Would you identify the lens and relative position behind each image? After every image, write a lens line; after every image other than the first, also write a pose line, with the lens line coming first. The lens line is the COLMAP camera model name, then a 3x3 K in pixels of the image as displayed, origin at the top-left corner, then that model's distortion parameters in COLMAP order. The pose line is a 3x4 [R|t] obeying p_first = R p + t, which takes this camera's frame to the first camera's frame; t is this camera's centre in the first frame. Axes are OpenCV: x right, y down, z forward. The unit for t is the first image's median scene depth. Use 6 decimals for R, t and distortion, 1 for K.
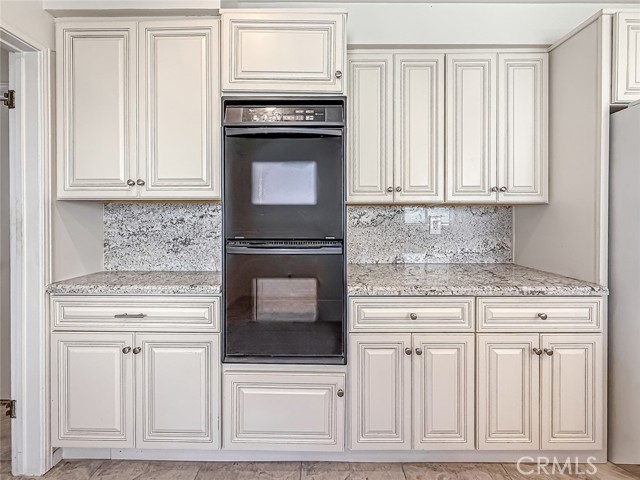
lens RADIAL K [[264.6, 0, 321.3], [0, 264.6, 219.2], [0, 0, 1]] dist [-0.001140, -0.000089]
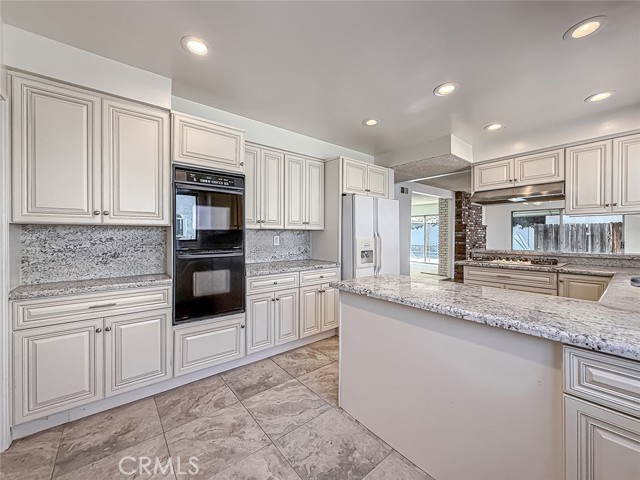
lens RADIAL K [[258.0, 0, 318.7], [0, 258.0, 237.2], [0, 0, 1]] dist [-0.008319, 0.000002]
pose [[0.774368, -0.004392, 0.632720, -0.668595], [-0.000372, 0.999973, 0.007397, -0.018969], [-0.632735, -0.005963, 0.774346, -0.796854]]
